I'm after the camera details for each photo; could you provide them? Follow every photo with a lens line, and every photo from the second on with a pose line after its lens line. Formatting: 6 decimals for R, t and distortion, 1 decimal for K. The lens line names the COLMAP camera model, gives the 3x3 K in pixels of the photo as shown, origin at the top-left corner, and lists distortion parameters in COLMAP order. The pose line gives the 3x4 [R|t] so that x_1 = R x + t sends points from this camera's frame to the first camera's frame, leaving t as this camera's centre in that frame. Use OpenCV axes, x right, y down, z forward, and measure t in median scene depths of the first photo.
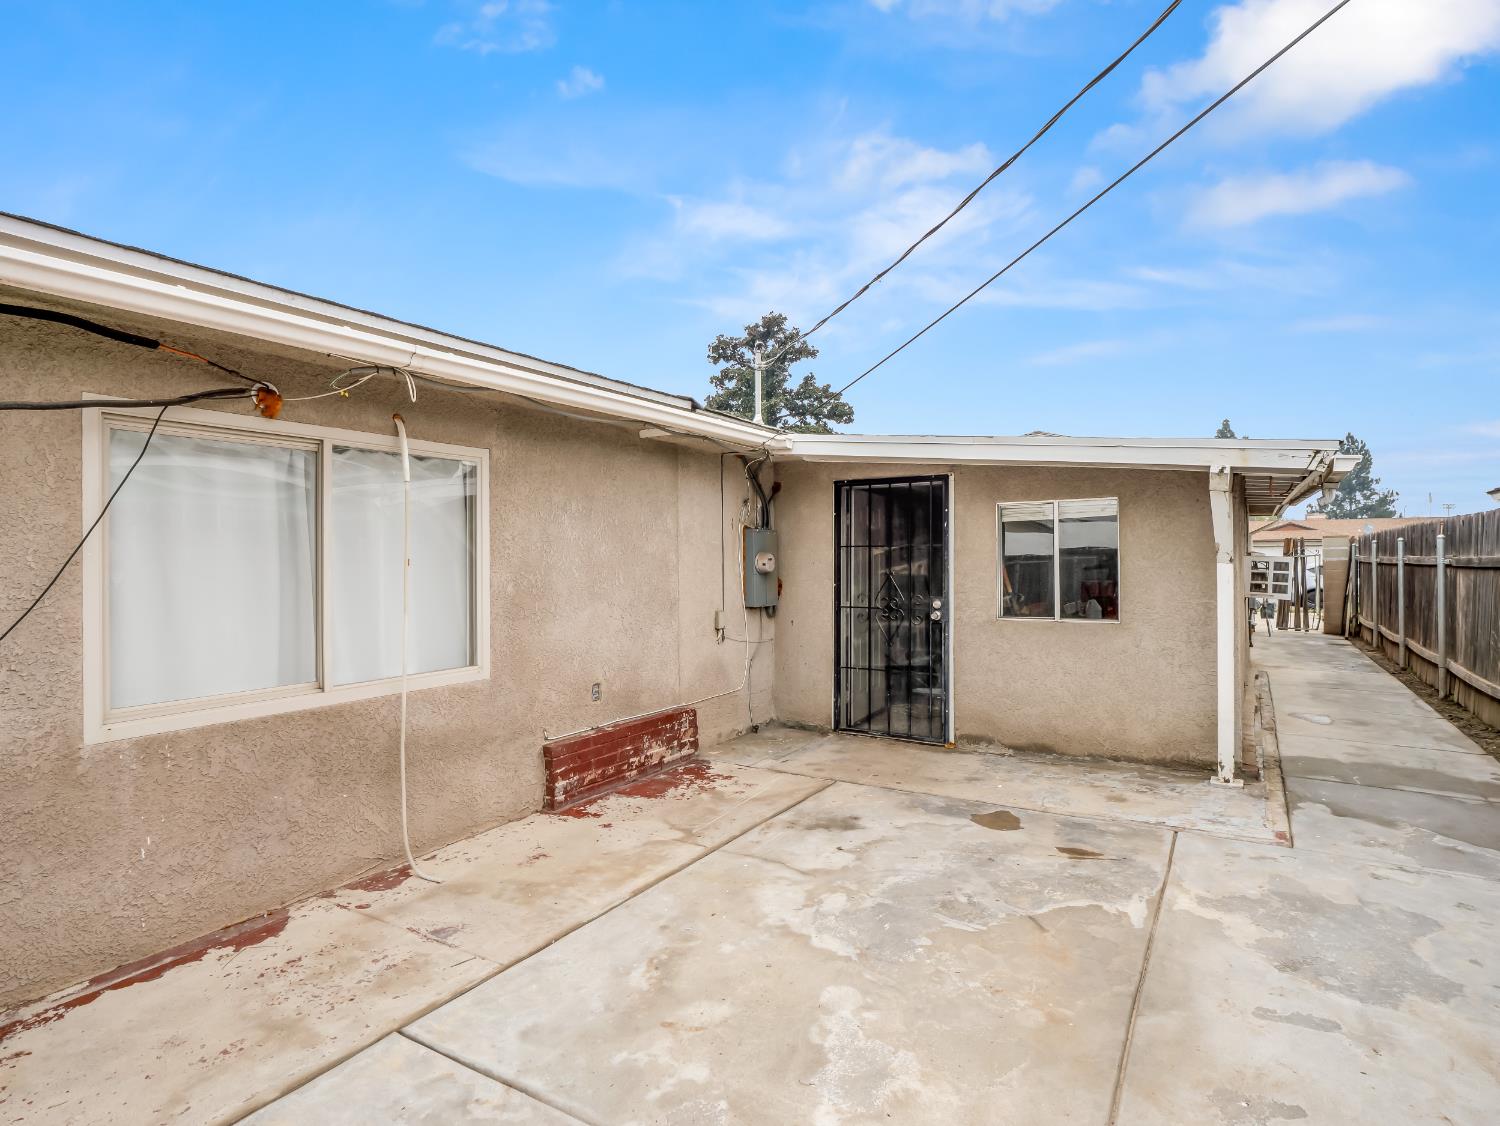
lens RADIAL K [[782.5, 0, 752.2], [0, 782.5, 562.7], [0, 0, 1]] dist [0.005555, -0.001677]
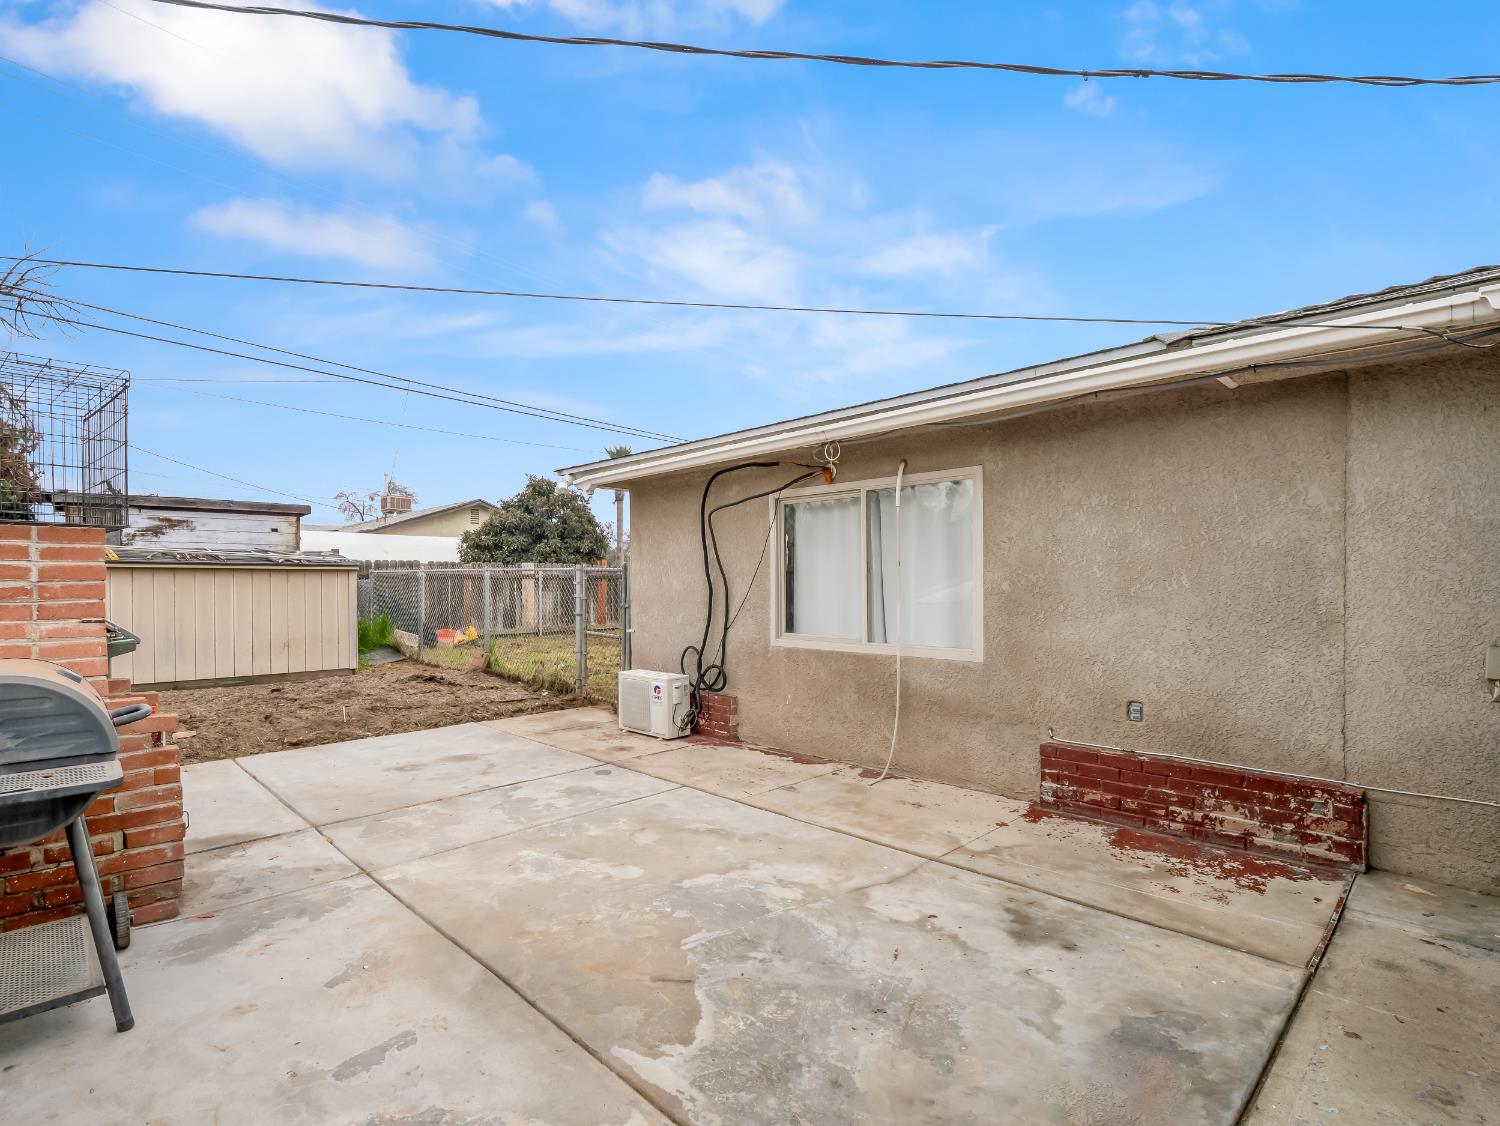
lens RADIAL K [[726.0, 0, 754.5], [0, 726.0, 587.7], [0, 0, 1]] dist [-0.011015, -0.002475]
pose [[-0.215087, 0.012917, -0.976509, 0.792450], [-0.000249, 0.999912, 0.013282, 0.023259], [0.976595, 0.003100, -0.215065, 0.907209]]
